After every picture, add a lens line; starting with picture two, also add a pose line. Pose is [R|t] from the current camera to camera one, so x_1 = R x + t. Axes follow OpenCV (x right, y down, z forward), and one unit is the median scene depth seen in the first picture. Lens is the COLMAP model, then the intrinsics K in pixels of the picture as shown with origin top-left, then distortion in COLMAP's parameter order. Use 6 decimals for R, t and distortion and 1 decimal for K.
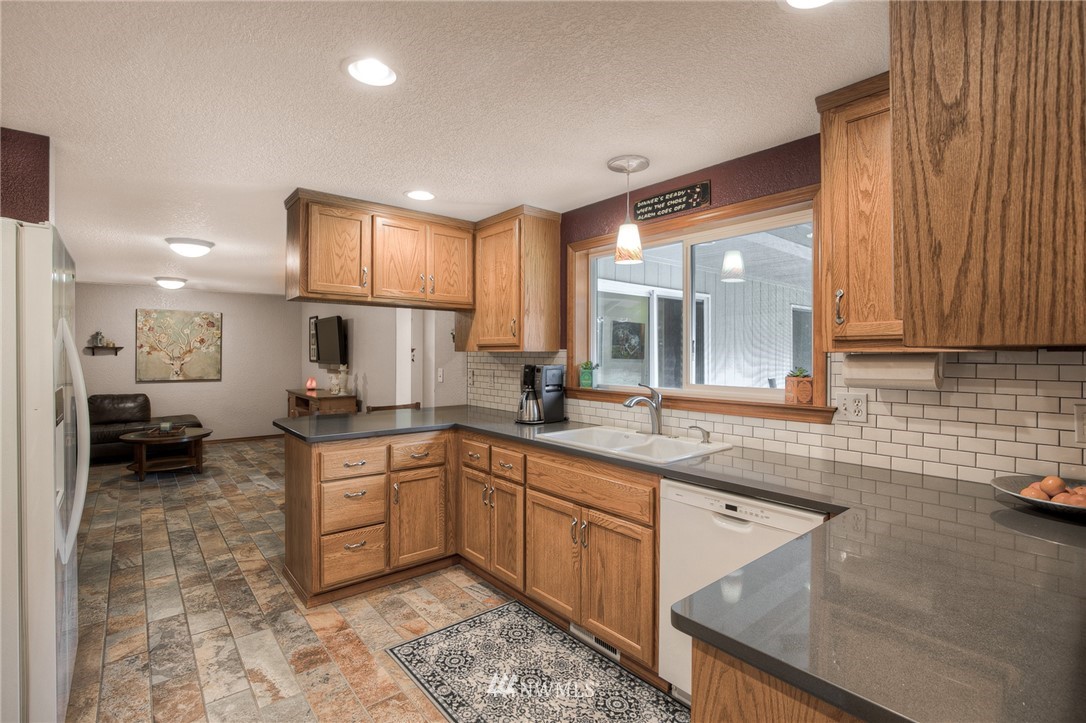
lens RADIAL K [[502.7, 0, 543.0], [0, 502.7, 361.5], [0, 0, 1]] dist [-0.013859, 0.000573]
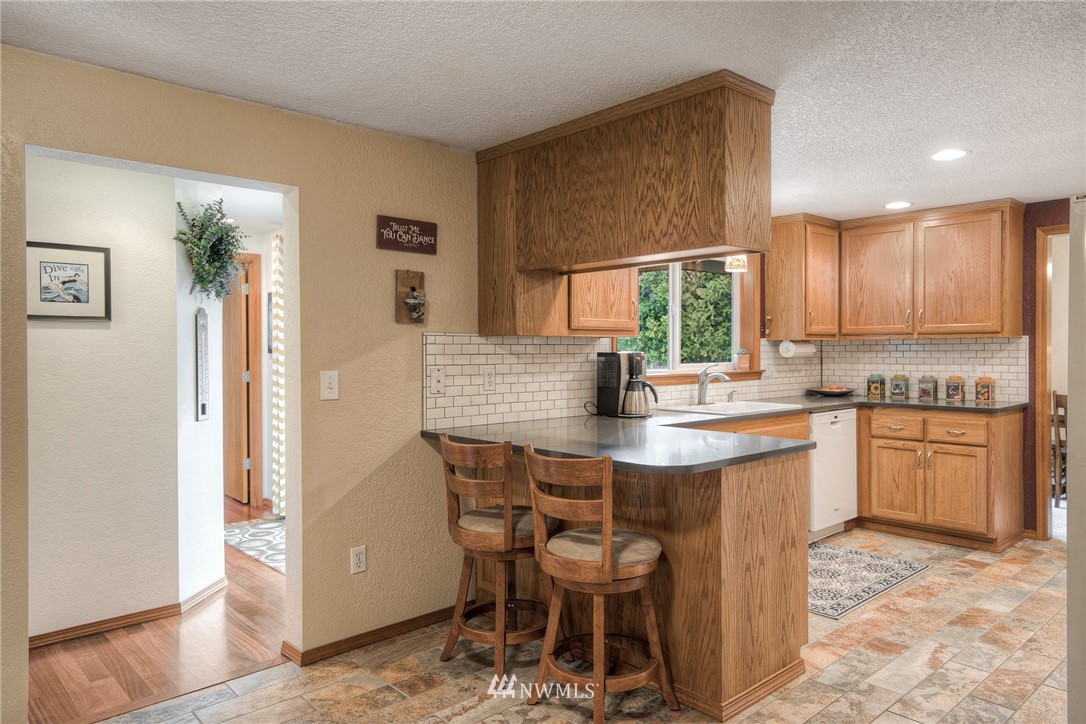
lens RADIAL K [[731.4, 0, 543.0], [0, 731.4, 362.0], [0, 0, 1]] dist [0.001957, 0.002571]
pose [[-0.049694, -0.020635, 0.998551, -1.490222], [0.016361, 0.999636, 0.021472, -0.007478], [-0.998630, 0.017404, -0.049338, 1.384433]]
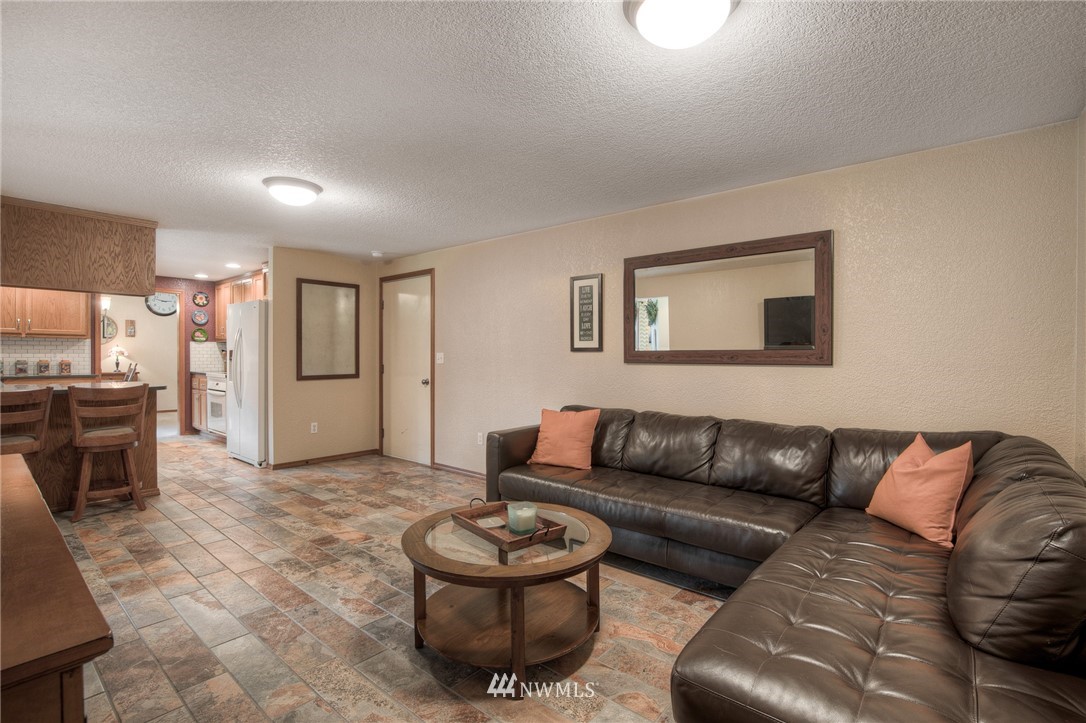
lens RADIAL K [[502.7, 0, 543.0], [0, 502.7, 361.5], [0, 0, 1]] dist [-0.013859, 0.000573]
pose [[-0.985272, -0.006306, -0.170876, -1.474301], [-0.009834, 0.999755, 0.019810, 0.029689], [0.170709, 0.021199, -0.985093, 2.814837]]
